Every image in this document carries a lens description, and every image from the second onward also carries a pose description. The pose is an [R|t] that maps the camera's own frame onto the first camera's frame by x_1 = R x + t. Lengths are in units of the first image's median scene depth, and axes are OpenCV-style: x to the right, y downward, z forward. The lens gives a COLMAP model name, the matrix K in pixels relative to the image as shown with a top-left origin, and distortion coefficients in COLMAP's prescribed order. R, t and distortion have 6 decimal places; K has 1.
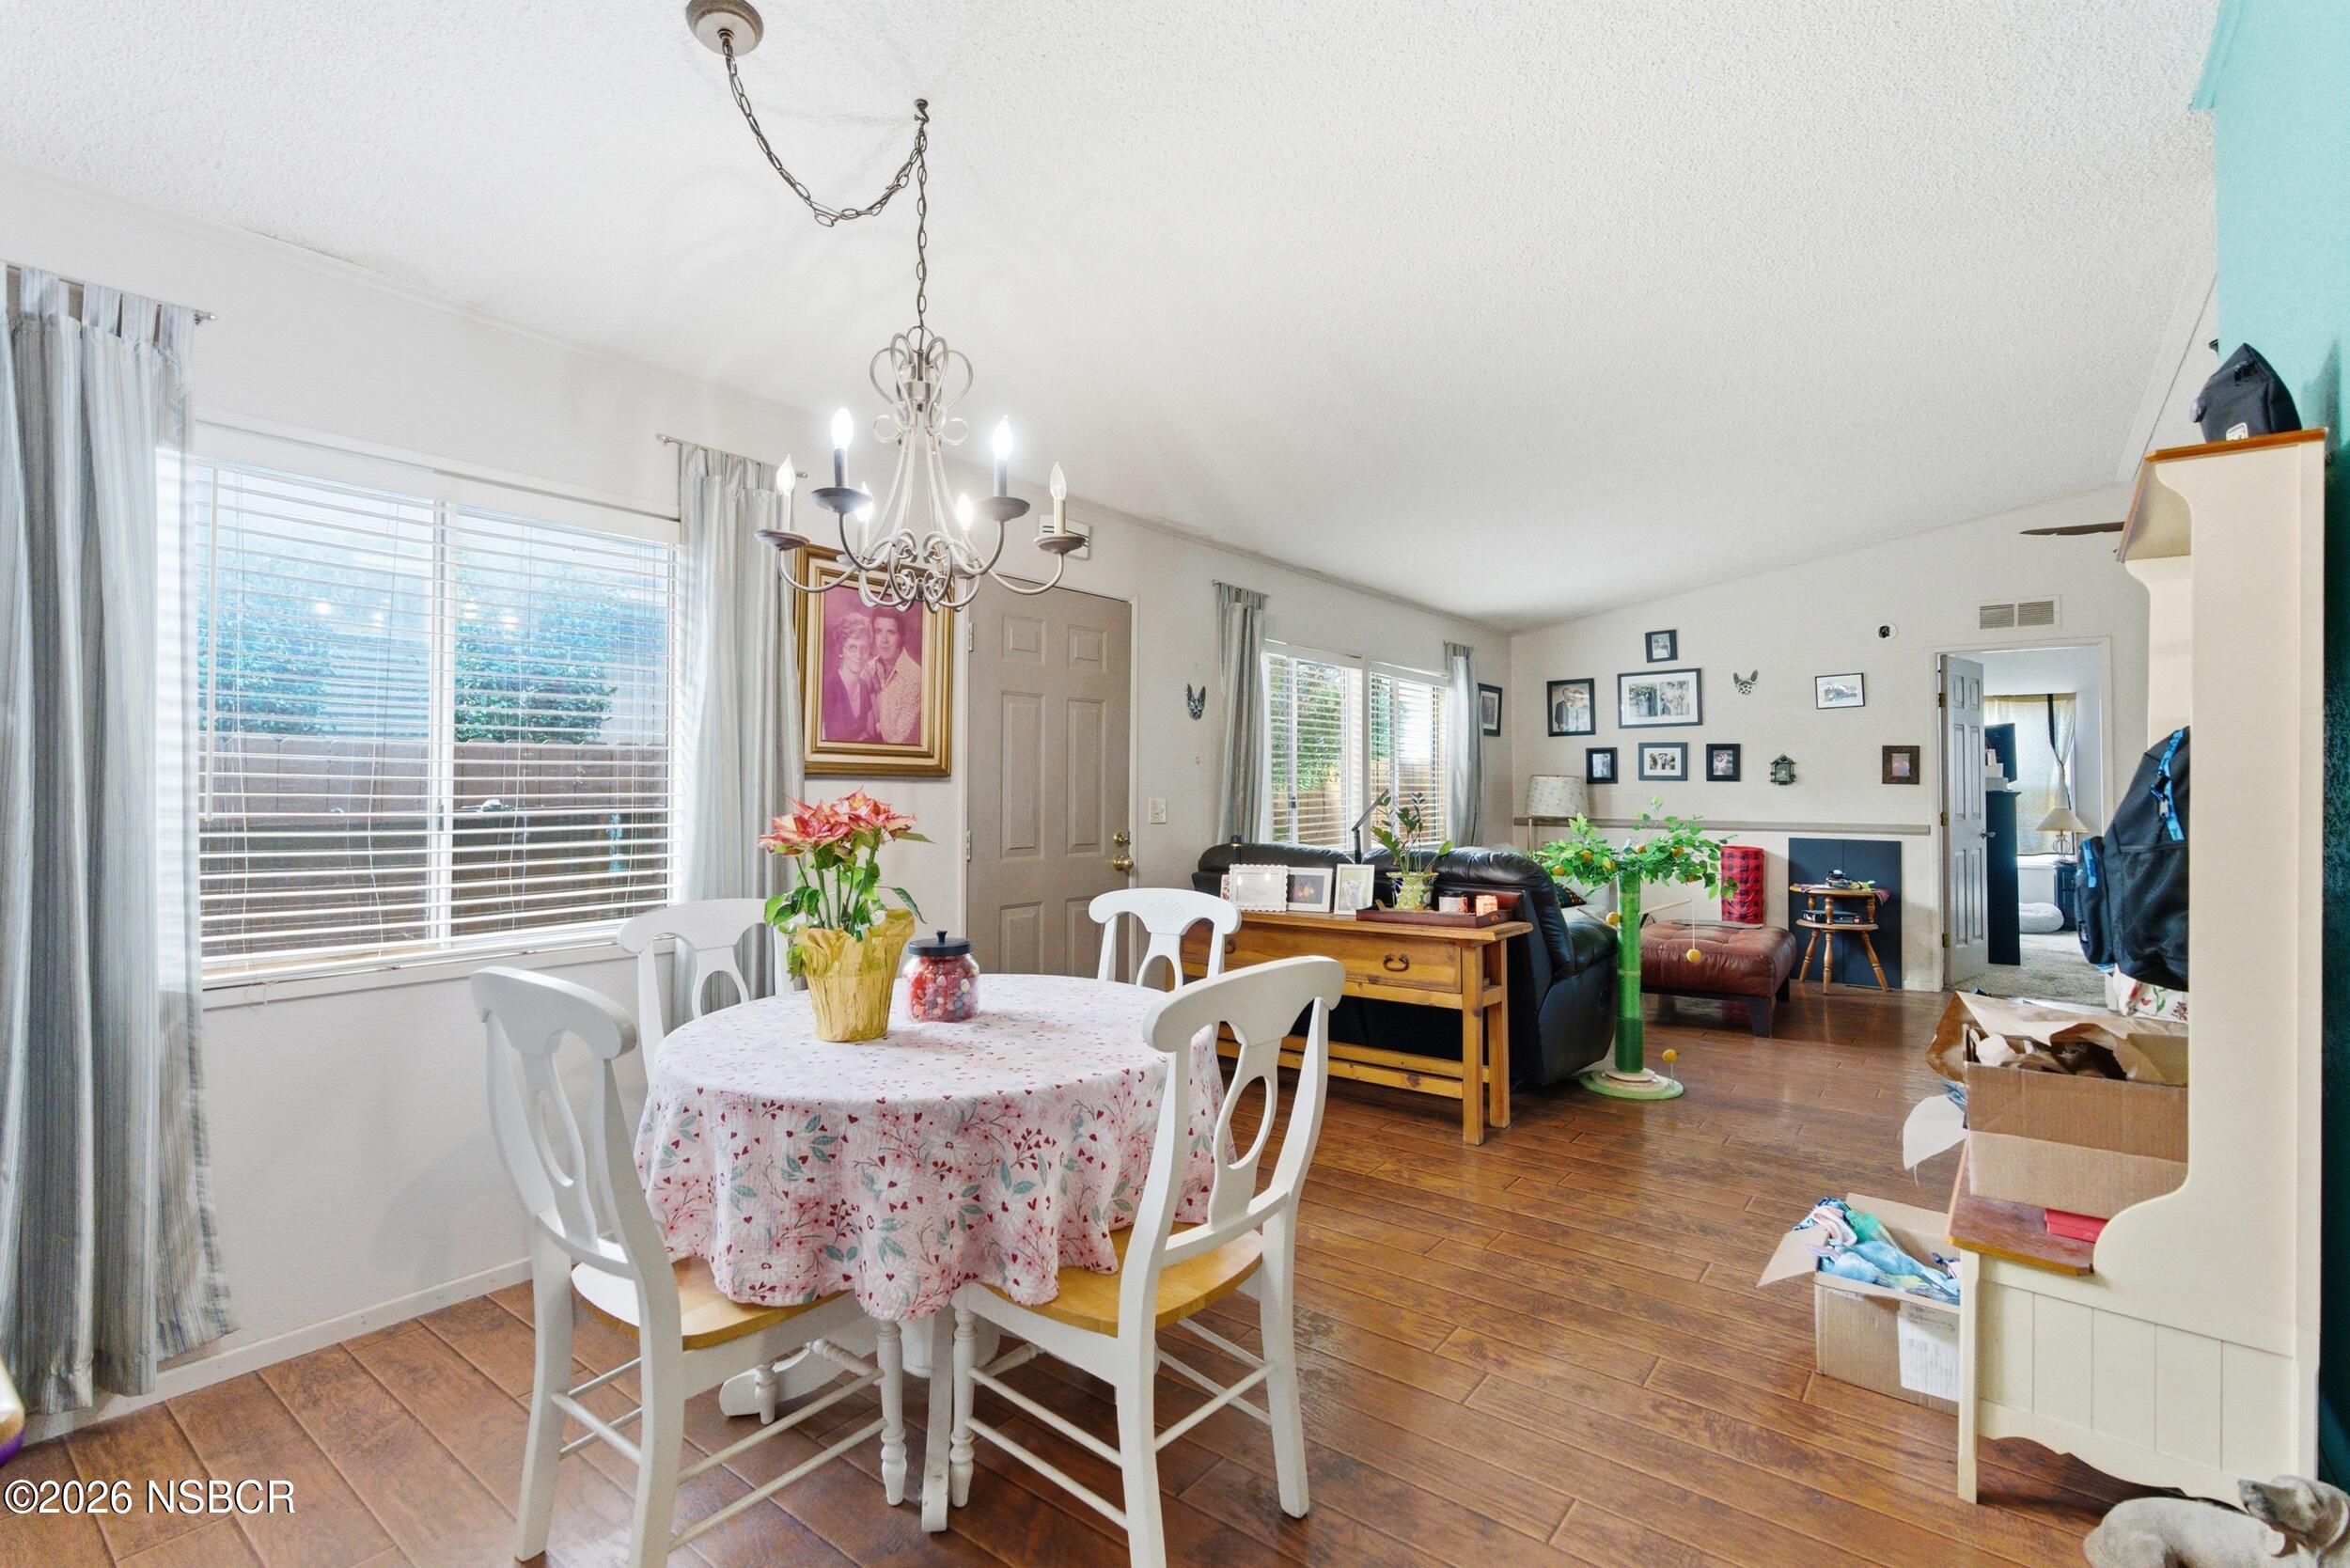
lens RADIAL K [[1080.4, 0, 1173.0], [0, 1080.4, 766.5], [0, 0, 1]] dist [0.001988, 0.000376]
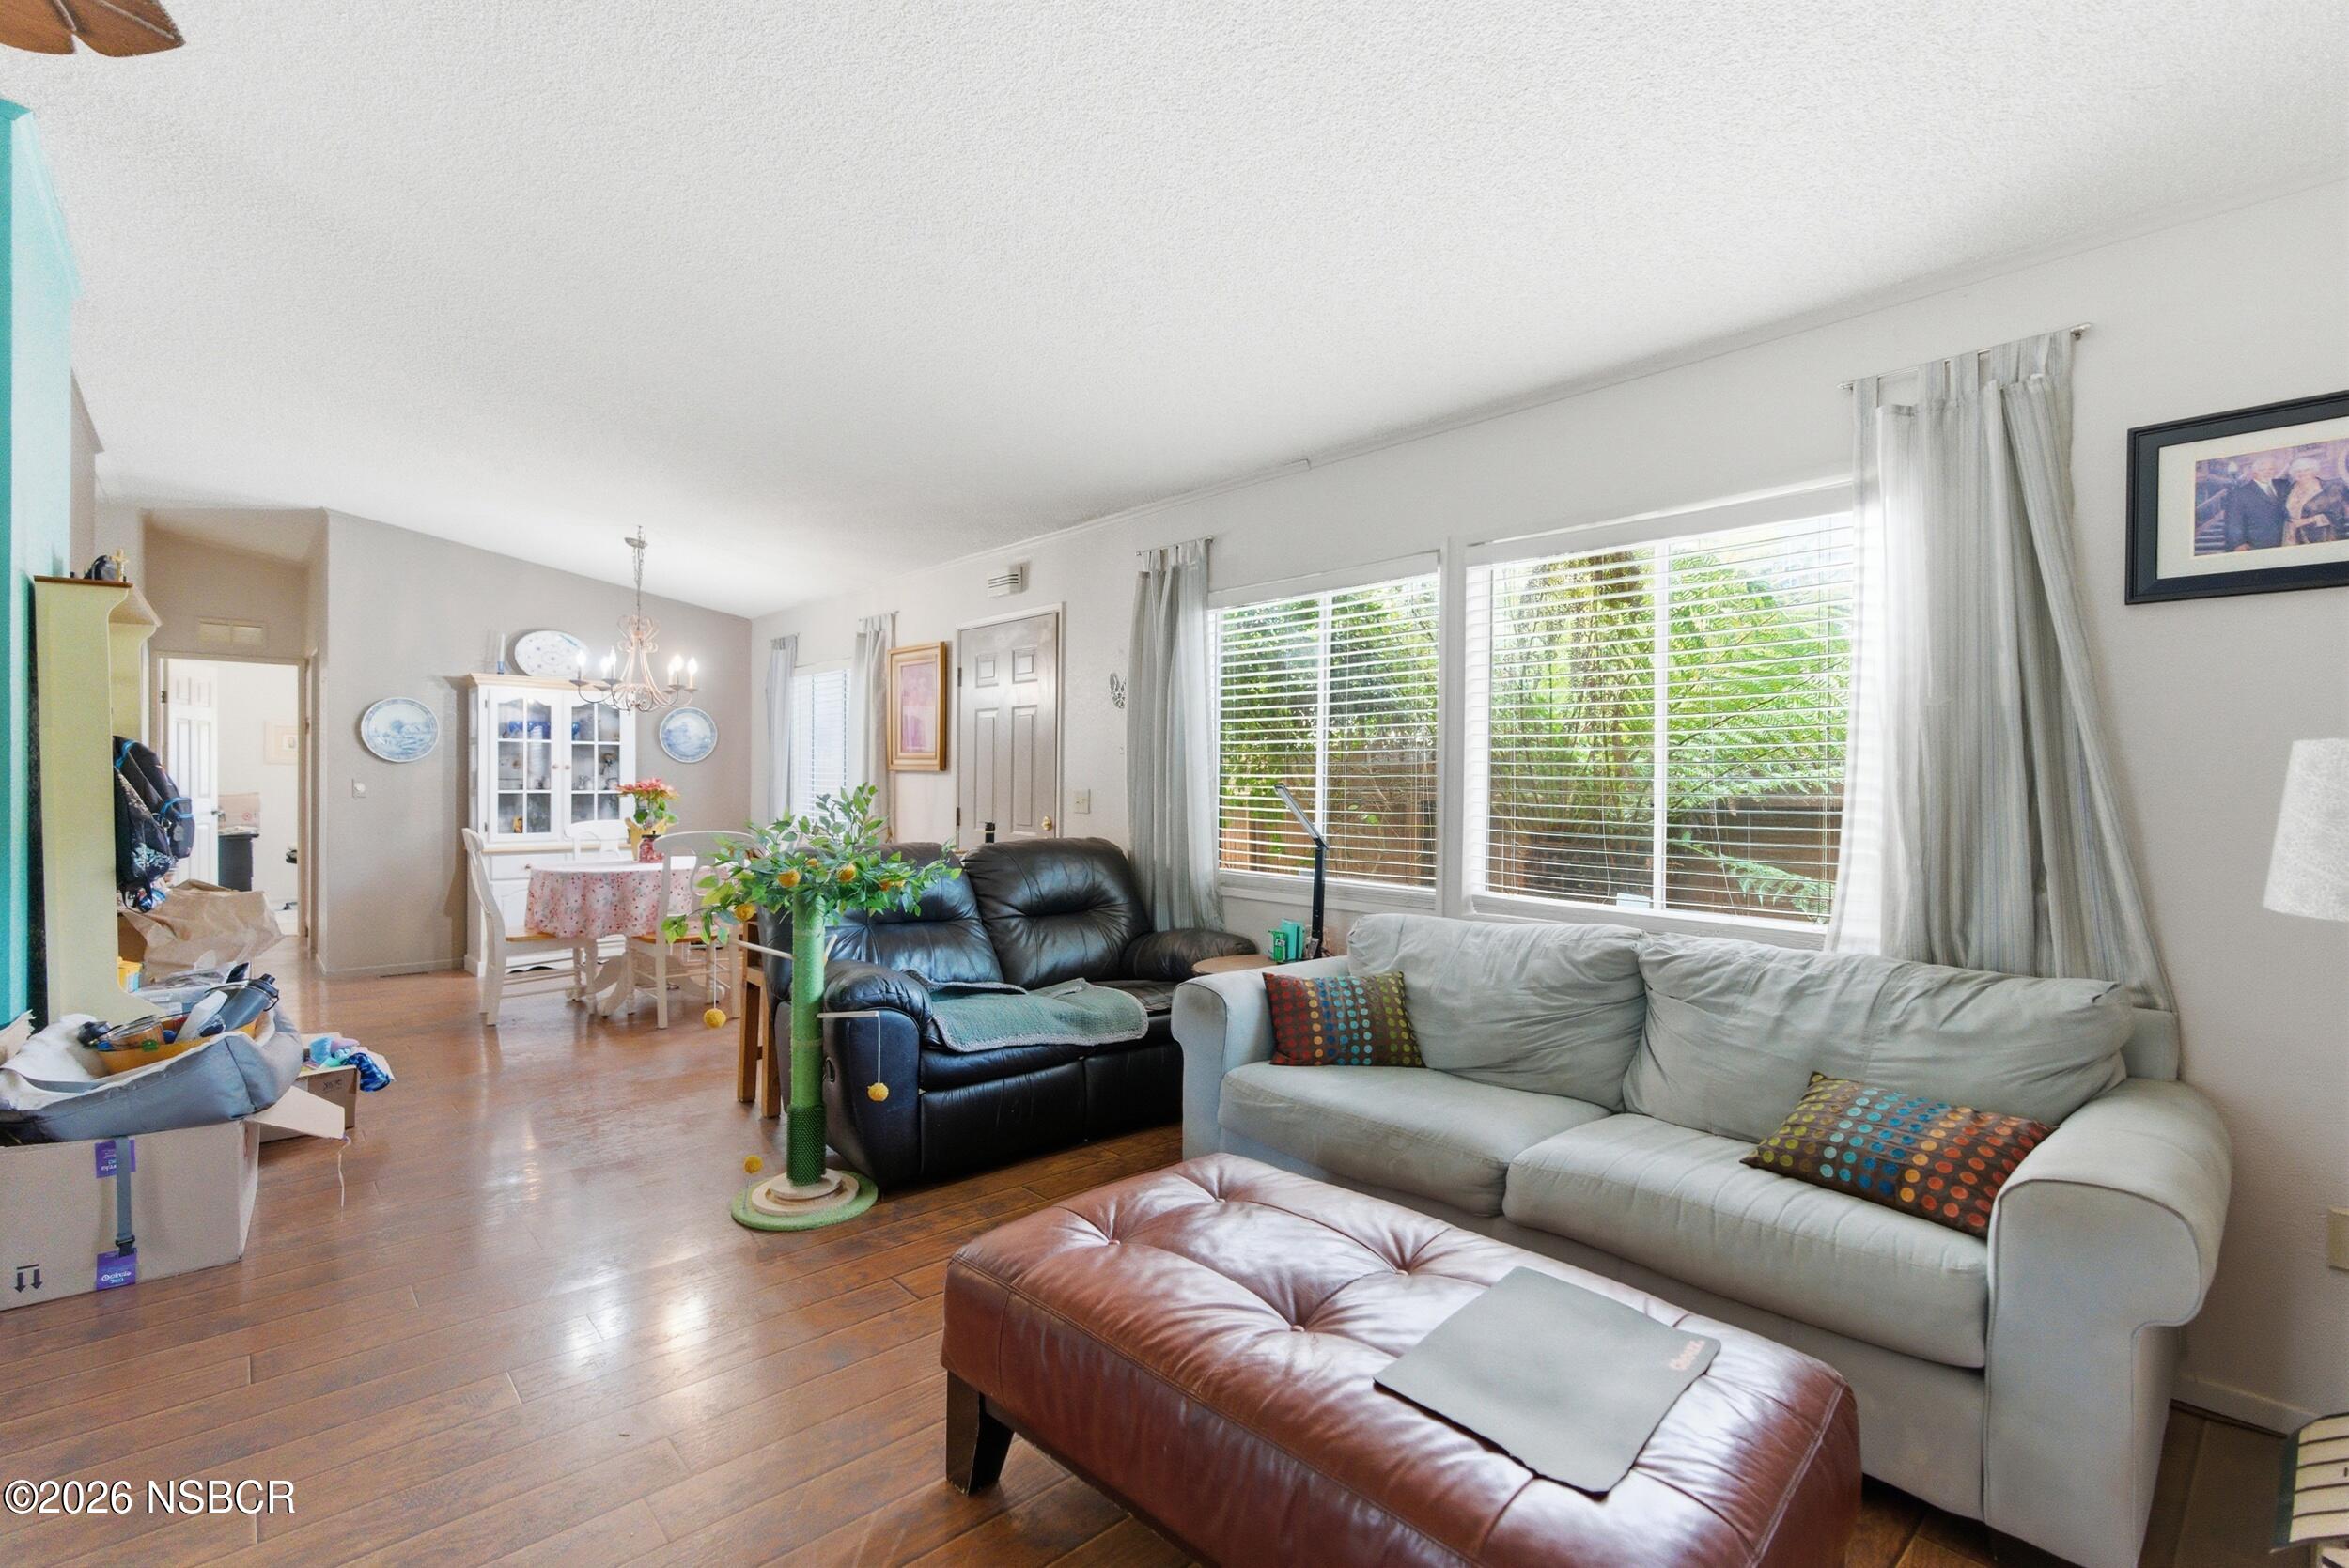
lens RADIAL K [[1052.8, 0, 1161.4], [0, 1052.8, 785.2], [0, 0, 1]] dist [-0.005338, 0.000807]
pose [[-0.193794, 0.003844, -0.981035, 0.663206], [0.011398, 0.999934, 0.001666, 0.017297], [0.980976, -0.010858, -0.193825, 0.858259]]
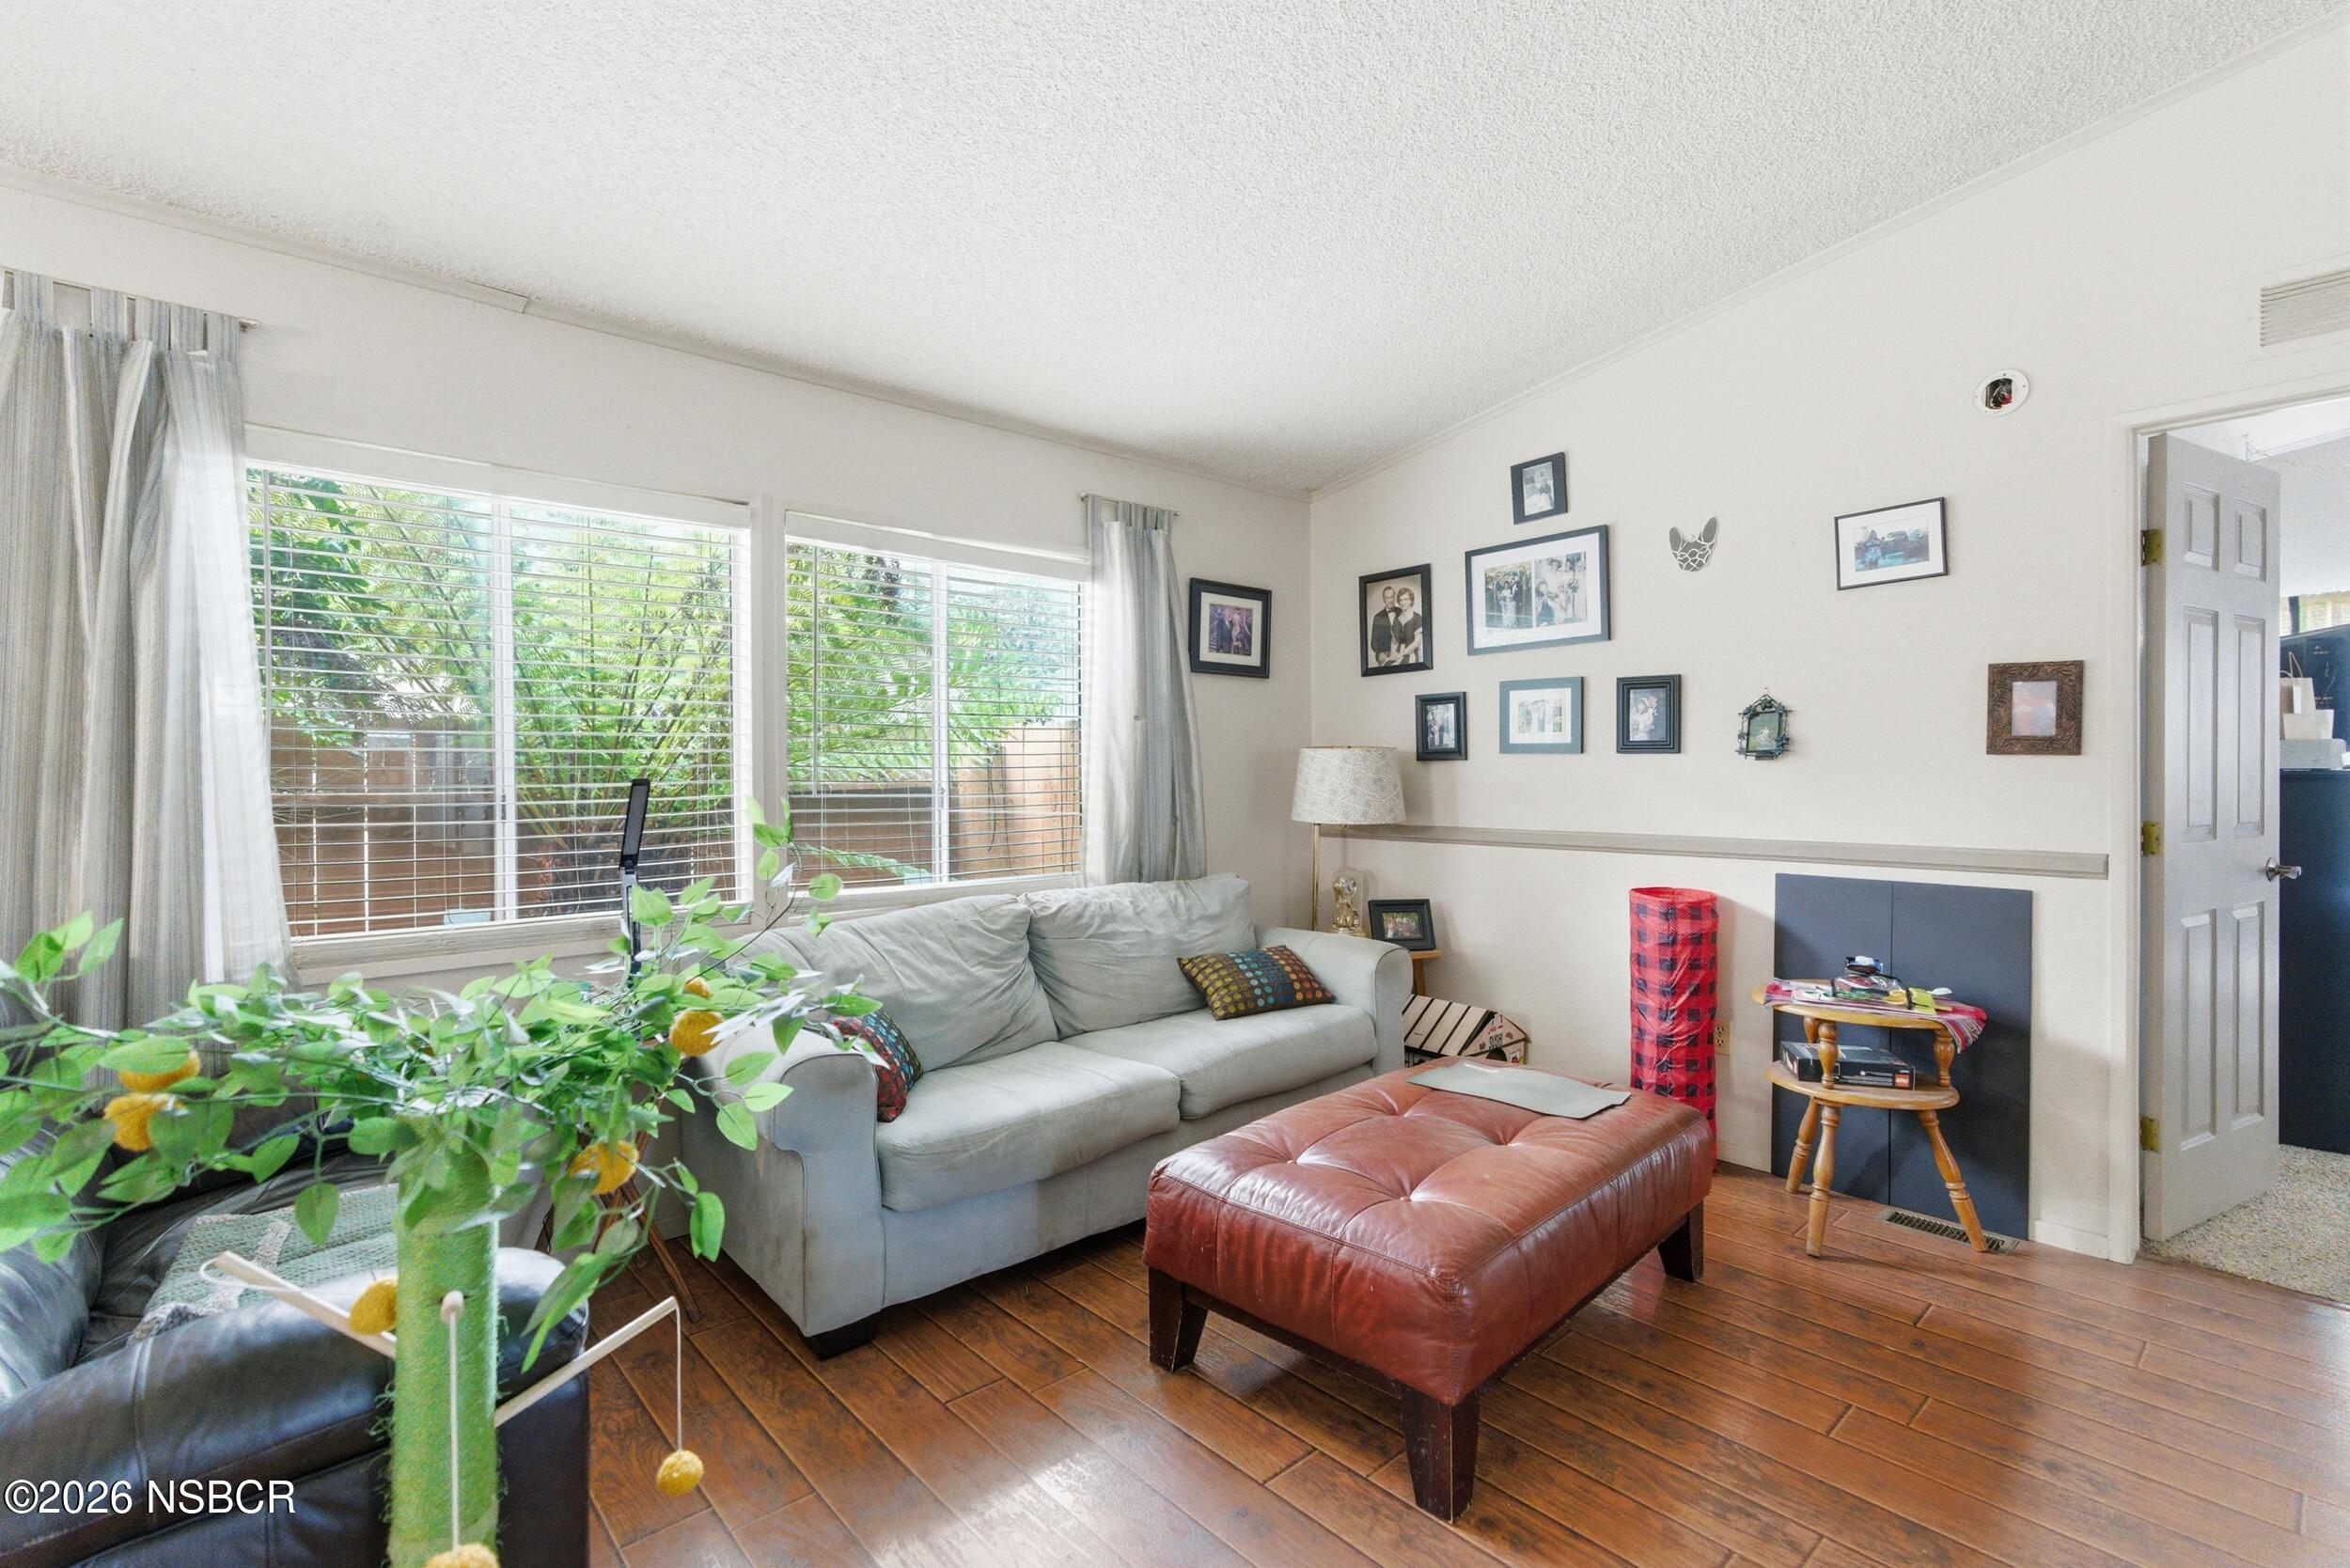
lens RADIAL K [[1053.4, 0, 1161.9], [0, 1053.4, 785.2], [0, 0, 1]] dist [-0.005338, 0.000807]
pose [[0.981660, -0.004765, -0.190582, 0.397029], [0.010992, 0.999439, 0.031633, 0.010992], [0.190324, -0.033148, 0.981162, 0.508604]]
